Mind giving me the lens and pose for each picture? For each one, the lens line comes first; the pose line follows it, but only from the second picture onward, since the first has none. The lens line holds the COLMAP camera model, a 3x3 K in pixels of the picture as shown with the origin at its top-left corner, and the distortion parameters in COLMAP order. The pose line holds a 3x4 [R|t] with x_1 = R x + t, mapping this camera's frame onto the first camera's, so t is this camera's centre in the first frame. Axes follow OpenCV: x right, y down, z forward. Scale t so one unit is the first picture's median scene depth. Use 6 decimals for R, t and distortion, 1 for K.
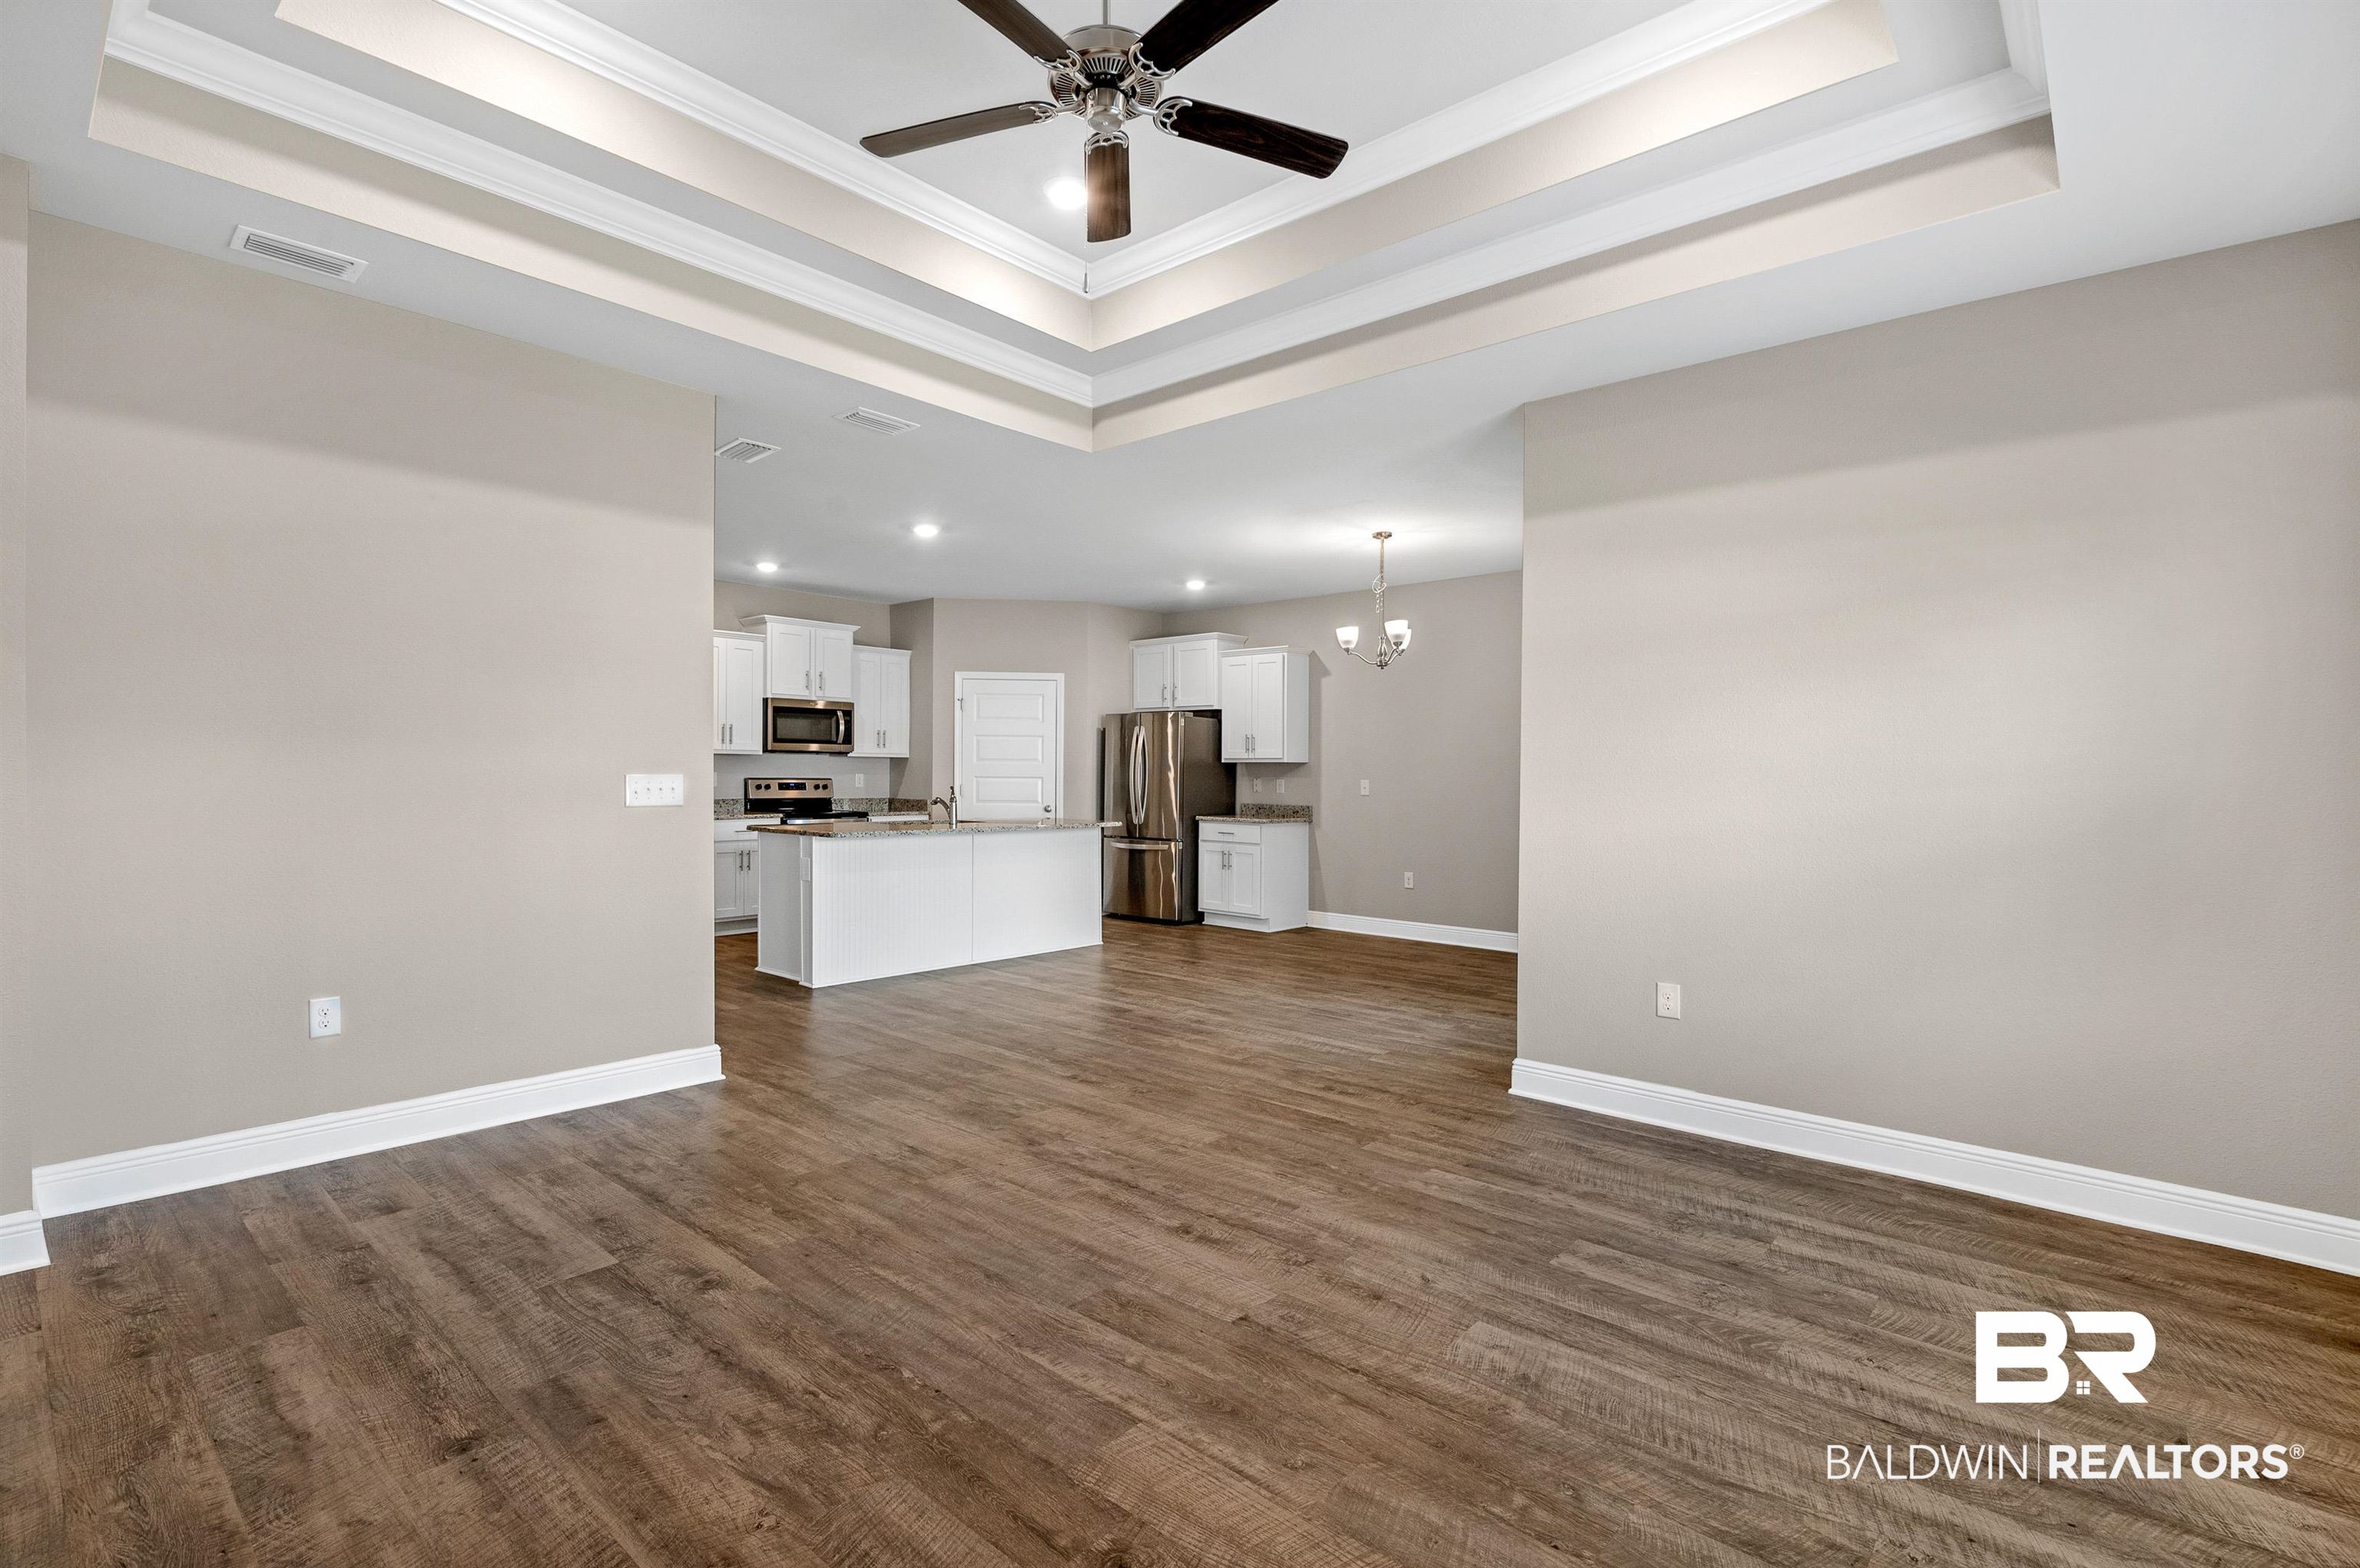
lens RADIAL K [[1074.5, 0, 1194.8], [0, 1074.5, 772.9], [0, 0, 1]] dist [-0.000143, 0.003903]
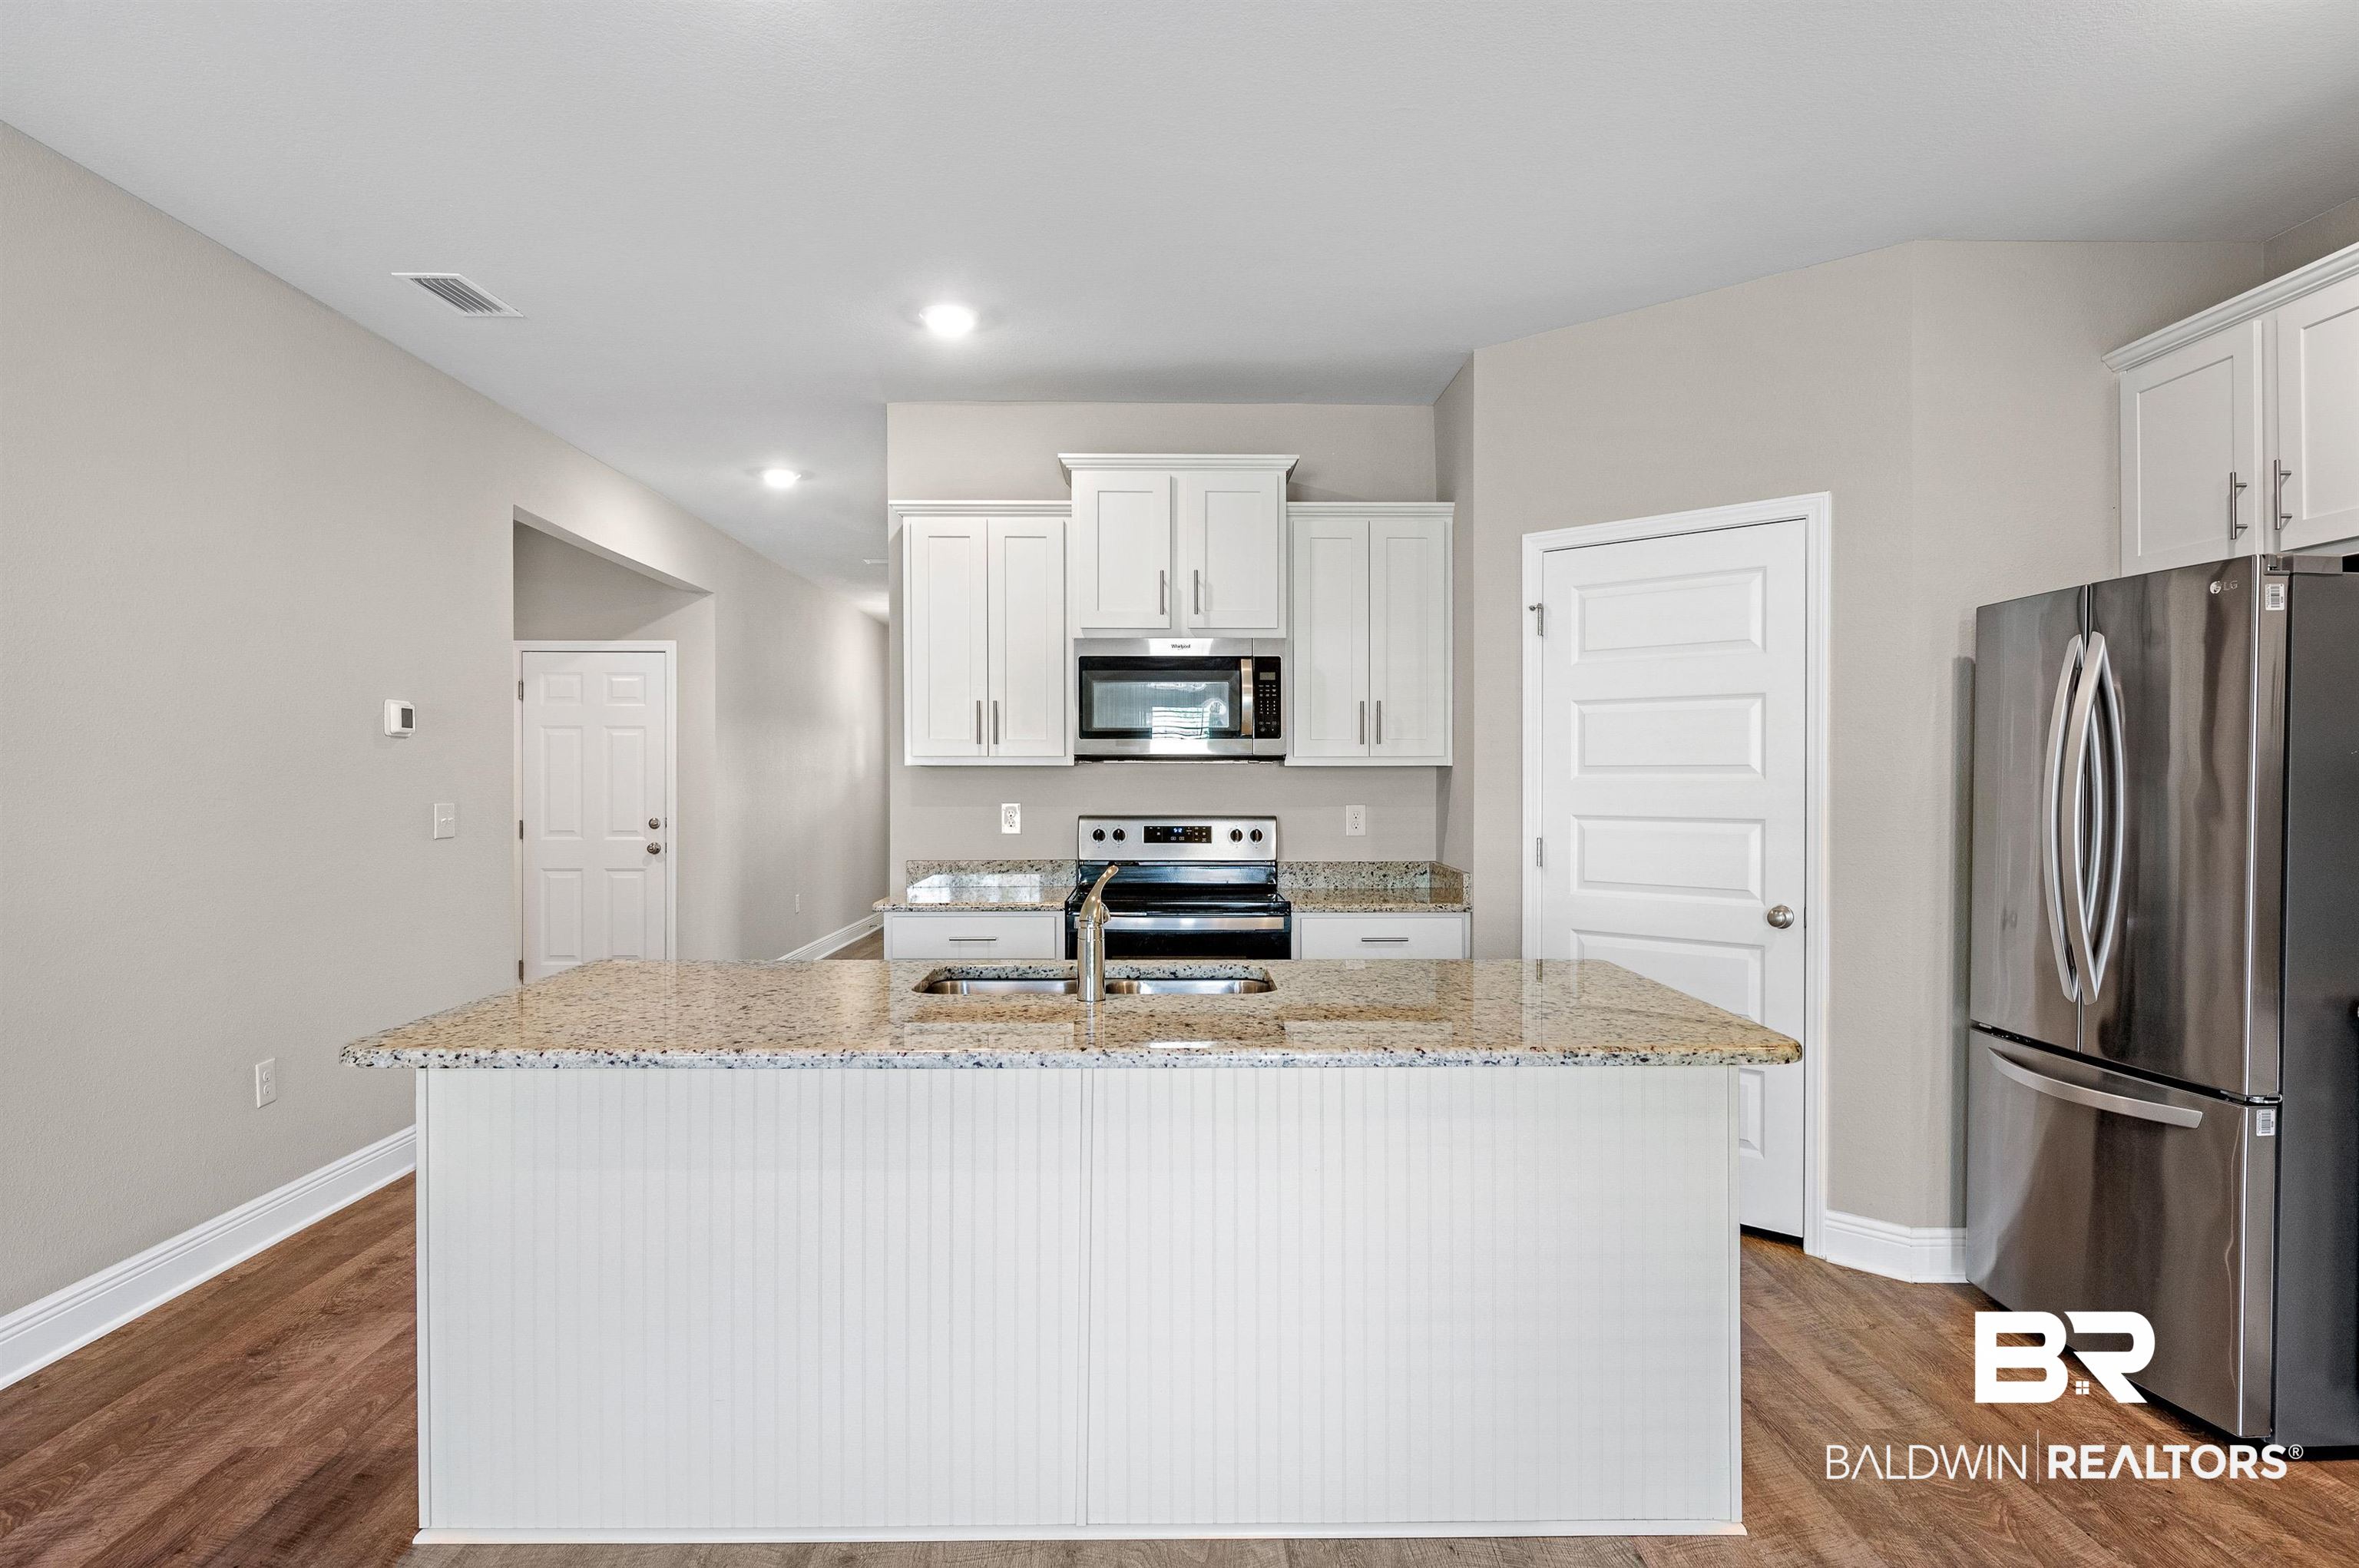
lens RADIAL K [[1343.5, 0, 1169.4], [0, 1343.5, 785.6], [0, 0, 1]] dist [-0.009803, 0.001718]
pose [[0.662997, -0.004168, -0.748610, 0.116851], [0.005581, 0.999984, -0.000624, -0.019521], [0.748601, -0.003764, 0.663010, 1.584790]]
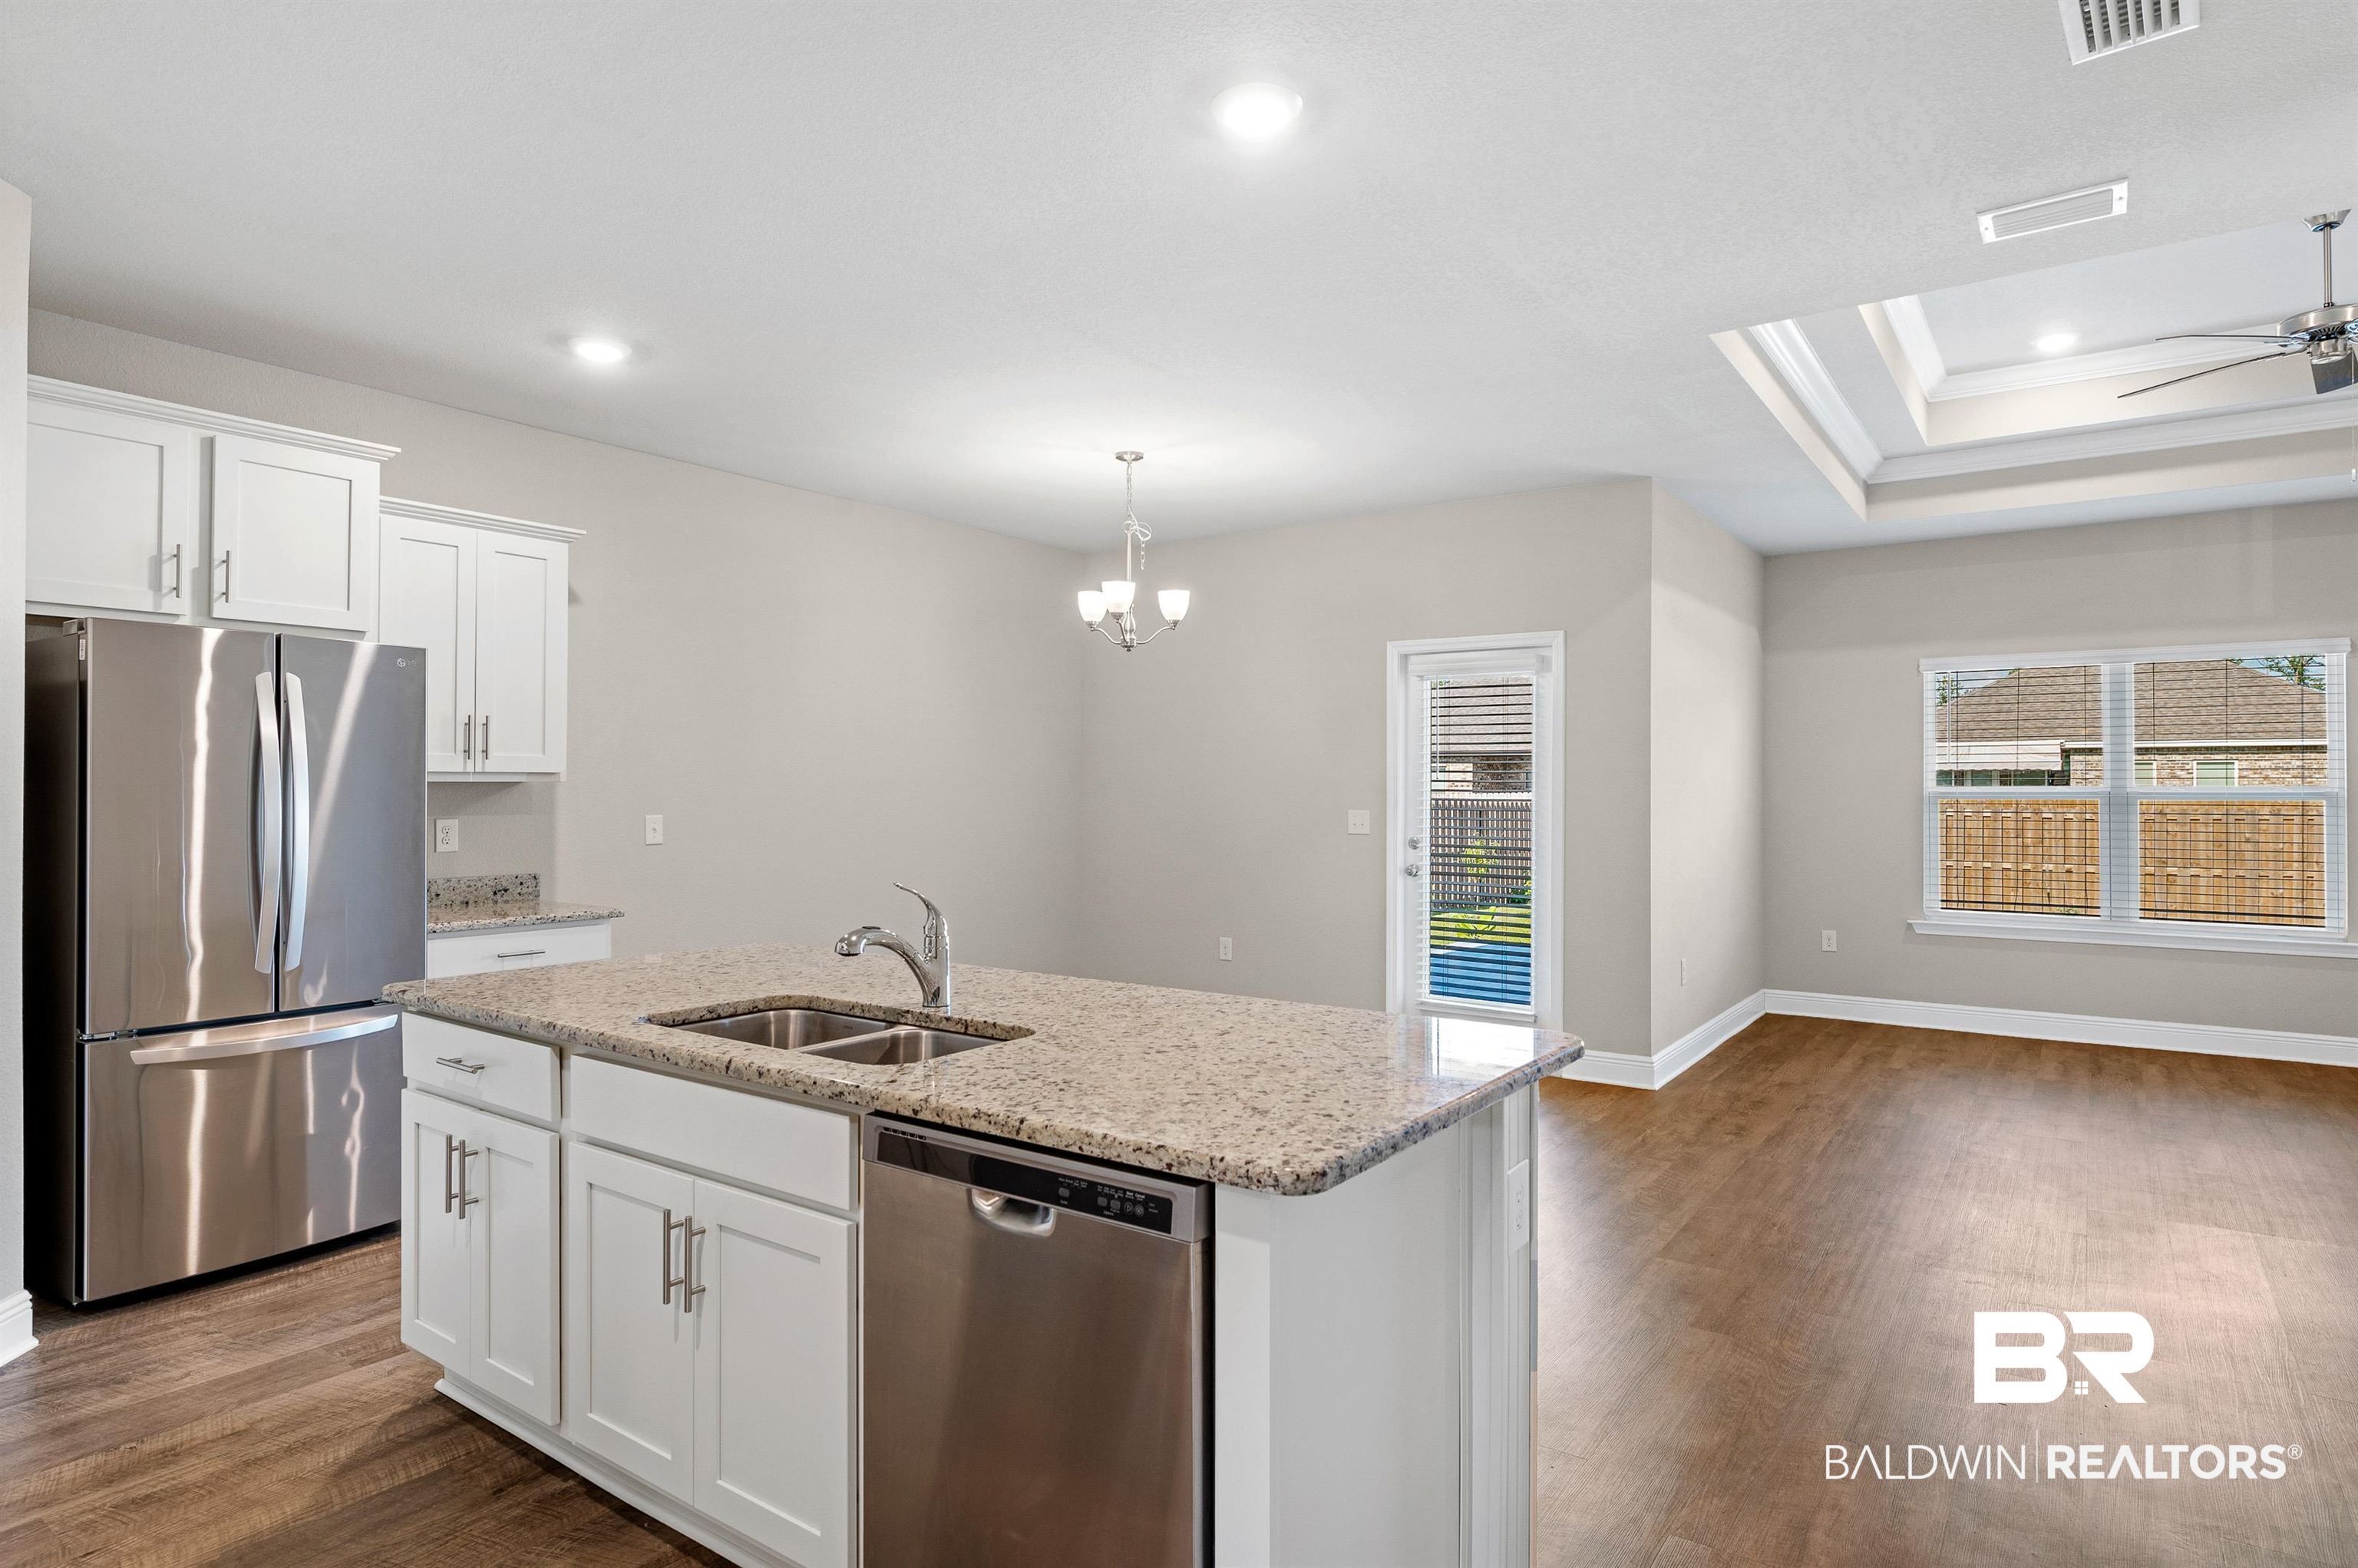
lens RADIAL K [[1259.0, 0, 1172.0], [0, 1259.0, 776.0], [0, 0, 1]] dist [-0.005112, -0.000782]
pose [[-0.083761, -0.001840, 0.996484, -1.180499], [-0.002237, 0.999996, 0.001658, -0.035116], [-0.996483, -0.002090, -0.083765, 1.970077]]
